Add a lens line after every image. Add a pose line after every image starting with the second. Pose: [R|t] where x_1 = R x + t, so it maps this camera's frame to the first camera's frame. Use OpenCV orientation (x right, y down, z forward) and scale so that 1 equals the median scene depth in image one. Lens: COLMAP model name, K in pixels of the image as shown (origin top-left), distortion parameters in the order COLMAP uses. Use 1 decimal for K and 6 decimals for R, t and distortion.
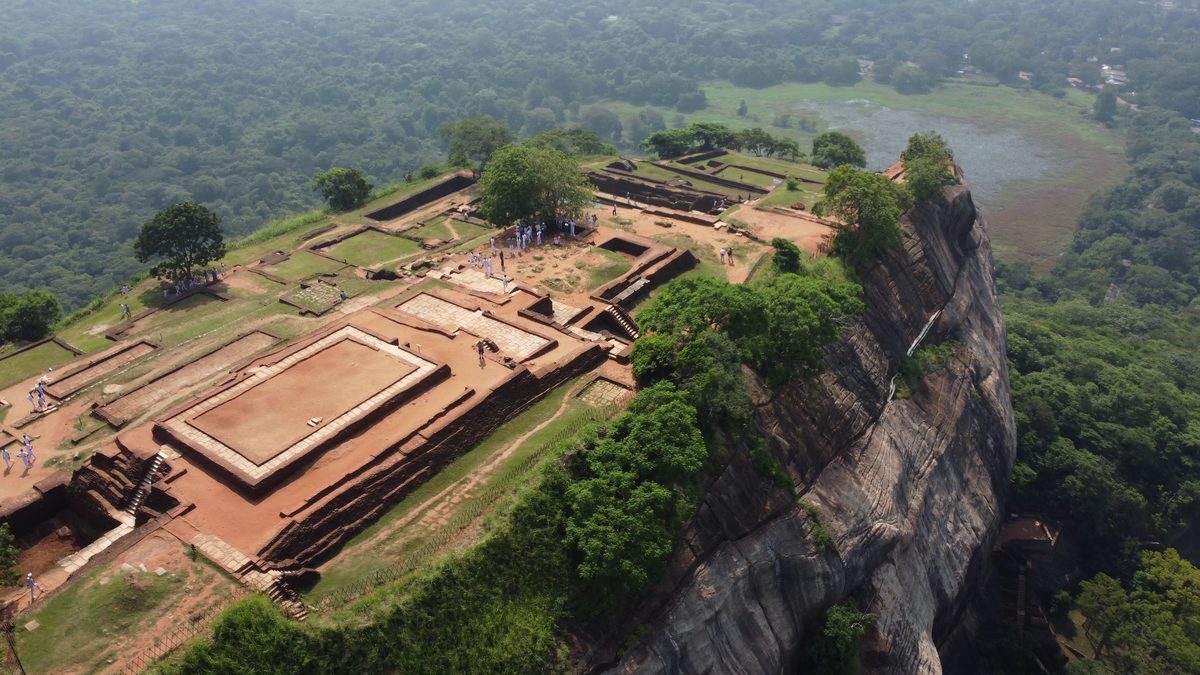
lens RADIAL K [[939.2, 0, 600.0], [0, 939.2, 337.5], [0, 0, 1]] dist [-0.000802, 0.000482]
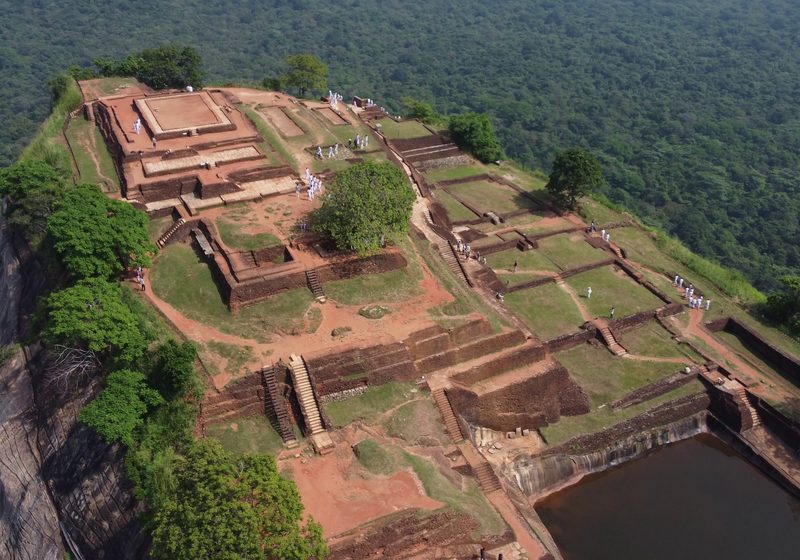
lens RADIAL K [[779.0, 0, 400.0], [0, 779.0, 280.0], [0, 0, 1]] dist [-0.001164, 0.000408]
pose [[-0.469880, 0.459894, -0.753466, 0.680383], [-0.456260, 0.604170, 0.653303, -0.779386], [0.755672, 0.650750, -0.074055, 1.289871]]
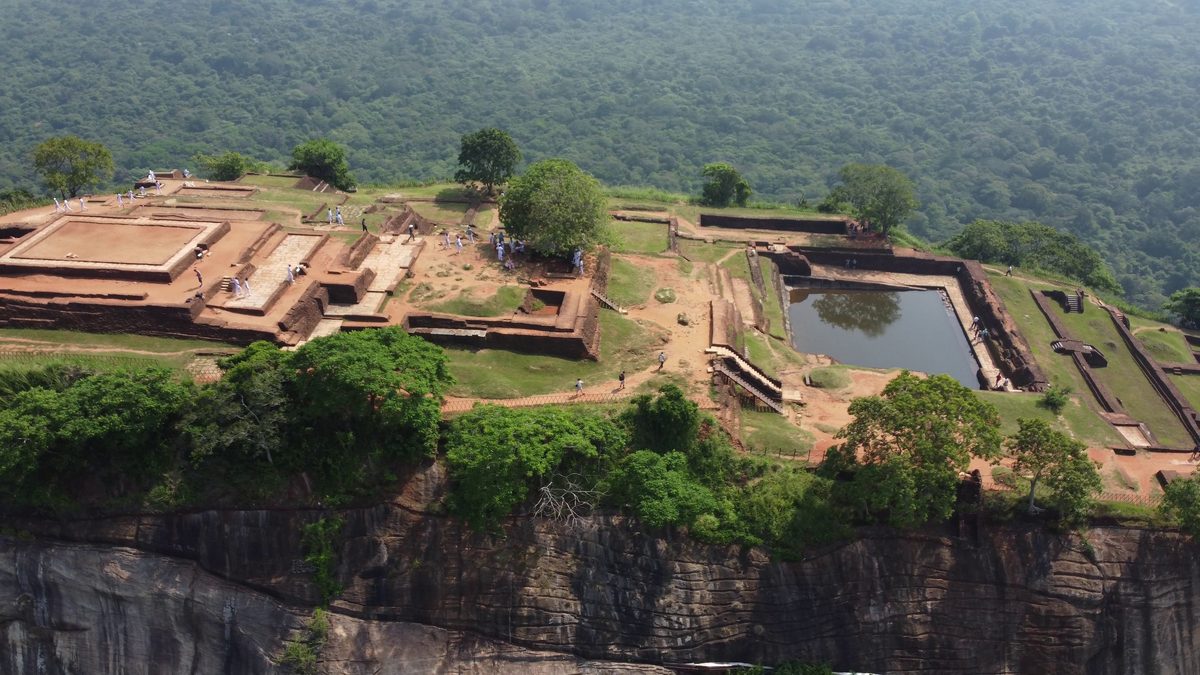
lens RADIAL K [[939.2, 0, 600.0], [0, 939.2, 337.5], [0, 0, 1]] dist [-0.000802, 0.000482]
pose [[0.498939, 0.453957, -0.738230, 0.771058], [-0.448540, 0.864132, 0.228228, -0.314493], [0.741534, 0.217253, 0.634767, 0.530291]]
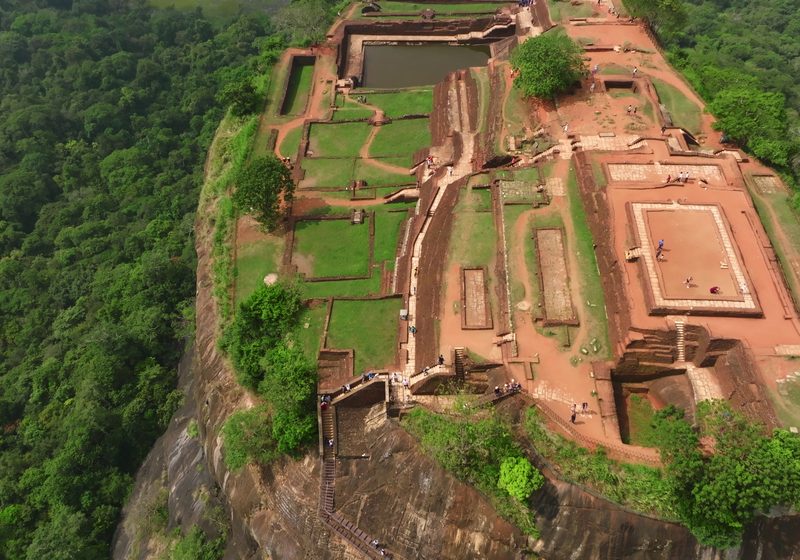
lens RADIAL K [[700.6, 0, 400.0], [0, 700.6, 280.0], [0, 0, 1]] dist [0.001021, 0.011593]
pose [[0.831968, -0.413717, 0.369685, -0.890504], [0.287046, 0.891167, 0.351319, -0.345770], [-0.474798, -0.186170, 0.860179, 0.150335]]
